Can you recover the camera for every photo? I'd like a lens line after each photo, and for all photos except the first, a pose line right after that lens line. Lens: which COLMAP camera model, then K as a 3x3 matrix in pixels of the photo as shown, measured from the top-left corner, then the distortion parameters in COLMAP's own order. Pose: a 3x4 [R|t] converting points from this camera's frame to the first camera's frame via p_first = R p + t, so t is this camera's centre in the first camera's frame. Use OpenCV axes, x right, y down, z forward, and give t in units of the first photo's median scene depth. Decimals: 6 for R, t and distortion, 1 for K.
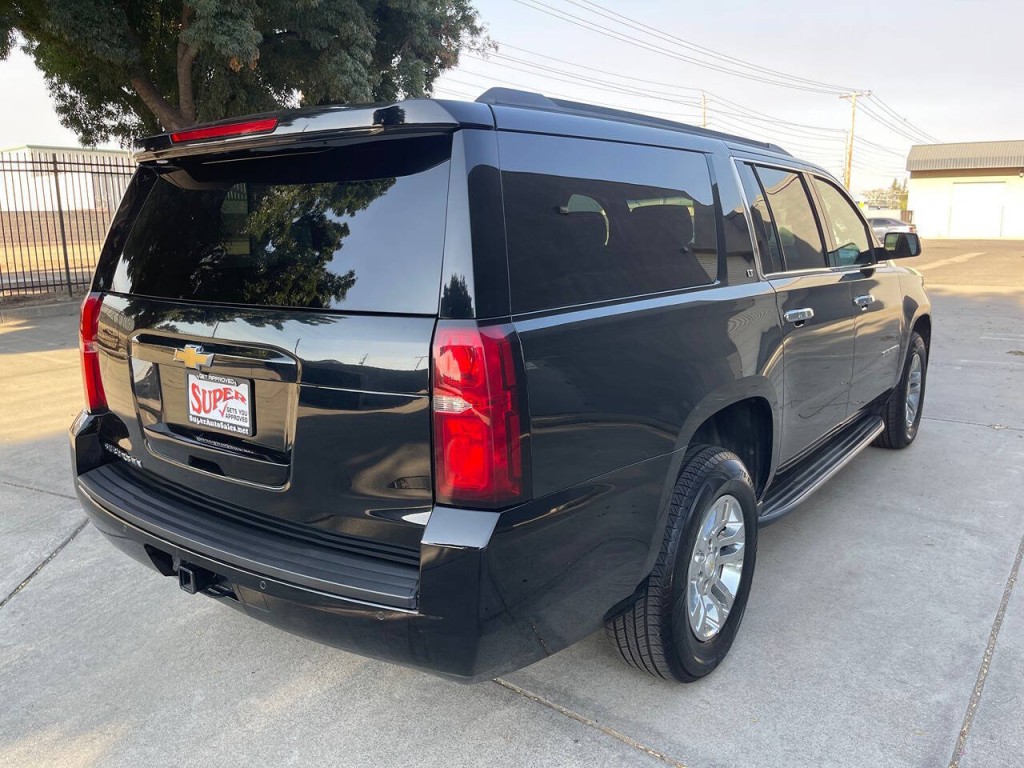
lens RADIAL K [[774.5, 0, 513.2], [0, 774.5, 362.7], [0, 0, 1]] dist [0.067406, -0.085126]
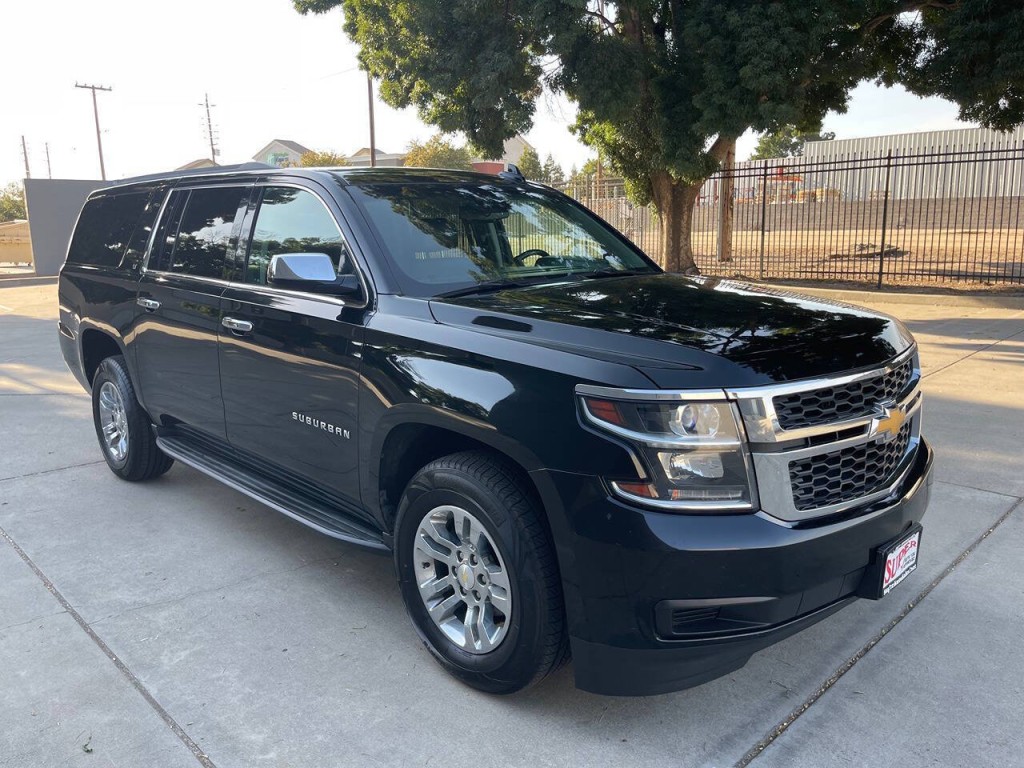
lens RADIAL K [[771.9, 0, 511.0], [0, 771.9, 378.2], [0, 0, 1]] dist [0.067144, -0.090335]
pose [[-0.144836, 0.205649, -0.967849, 0.722168], [-0.155591, 0.961260, 0.227532, -0.153907], [0.977146, 0.183544, -0.107228, 0.801307]]
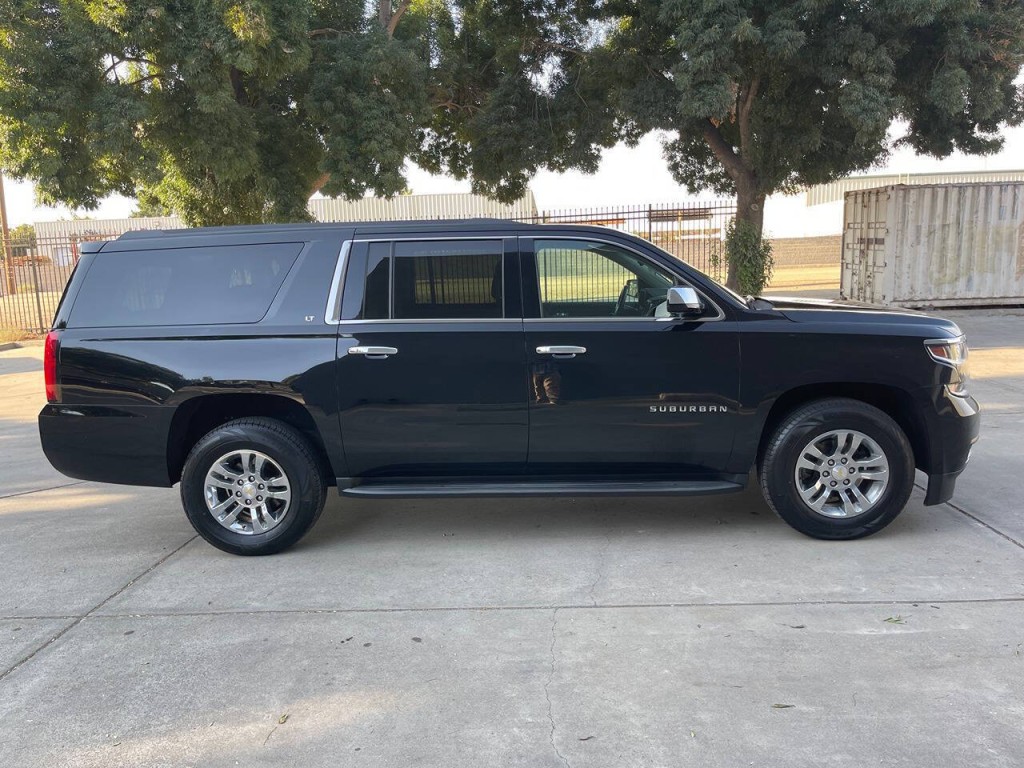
lens RADIAL K [[774.5, 0, 513.2], [0, 774.5, 362.7], [0, 0, 1]] dist [0.067406, -0.085126]
pose [[0.569668, 0.092998, -0.816596, 0.732378], [-0.112676, 0.993033, 0.034488, -0.051536], [0.814114, 0.072364, 0.576178, 0.183623]]
